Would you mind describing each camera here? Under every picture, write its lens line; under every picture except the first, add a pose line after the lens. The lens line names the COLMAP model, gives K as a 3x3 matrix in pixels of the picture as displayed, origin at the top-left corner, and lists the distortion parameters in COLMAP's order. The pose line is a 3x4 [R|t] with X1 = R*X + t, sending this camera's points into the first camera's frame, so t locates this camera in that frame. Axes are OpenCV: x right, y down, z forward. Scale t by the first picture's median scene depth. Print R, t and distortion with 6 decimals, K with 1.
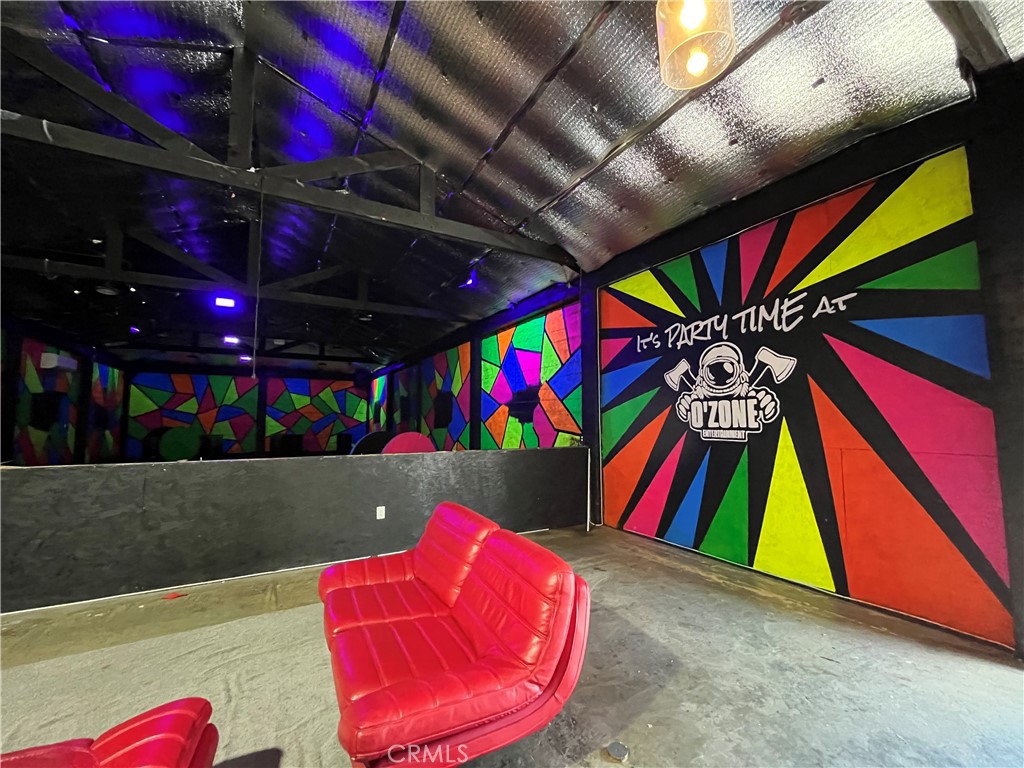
lens RADIAL K [[412.9, 0, 511.0], [0, 412.9, 387.2], [0, 0, 1]] dist [-0.004130, -0.000055]
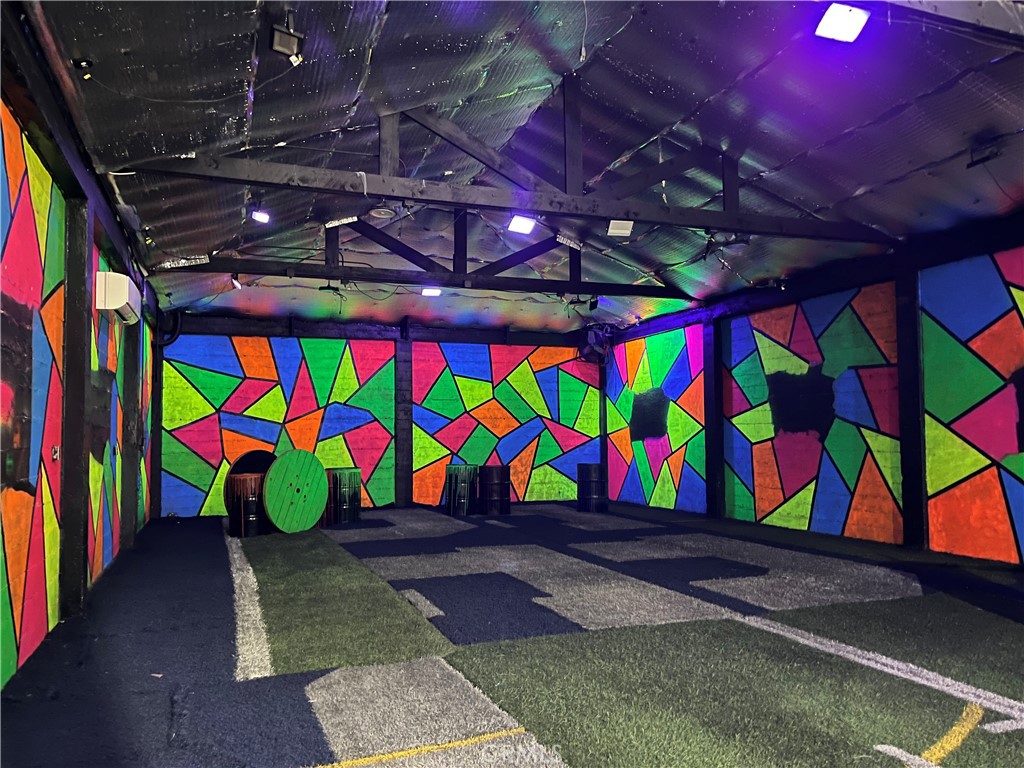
lens RADIAL K [[768.1, 0, 522.1], [0, 768.1, 381.3], [0, 0, 1]] dist [0.006140, -0.005400]
pose [[0.987006, -0.020136, -0.159418, -1.191851], [0.021760, 0.999728, 0.008447, 0.054891], [0.159205, -0.011806, 0.987175, 0.620230]]
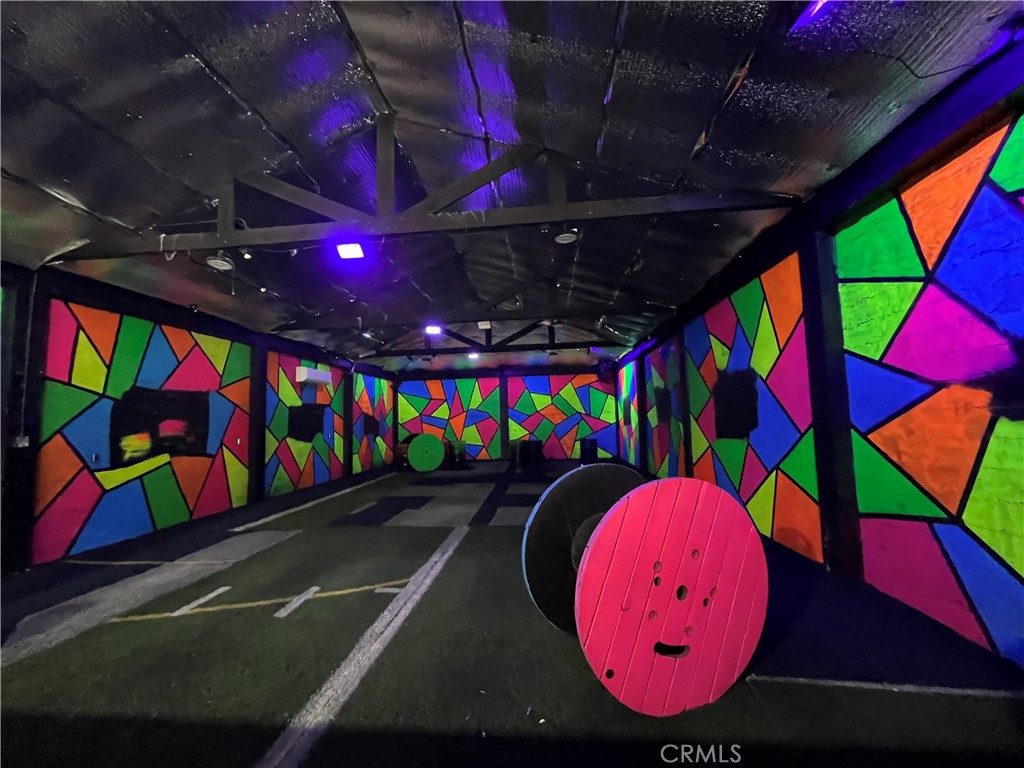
lens RADIAL K [[412.9, 0, 514.8], [0, 412.9, 383.6], [0, 0, 1]] dist [-0.004130, -0.000055]
pose [[0.823069, -0.071517, -0.563420, -0.213676], [0.072146, 0.997169, -0.021179, 0.039280], [0.563340, -0.023217, 0.825899, 0.897018]]
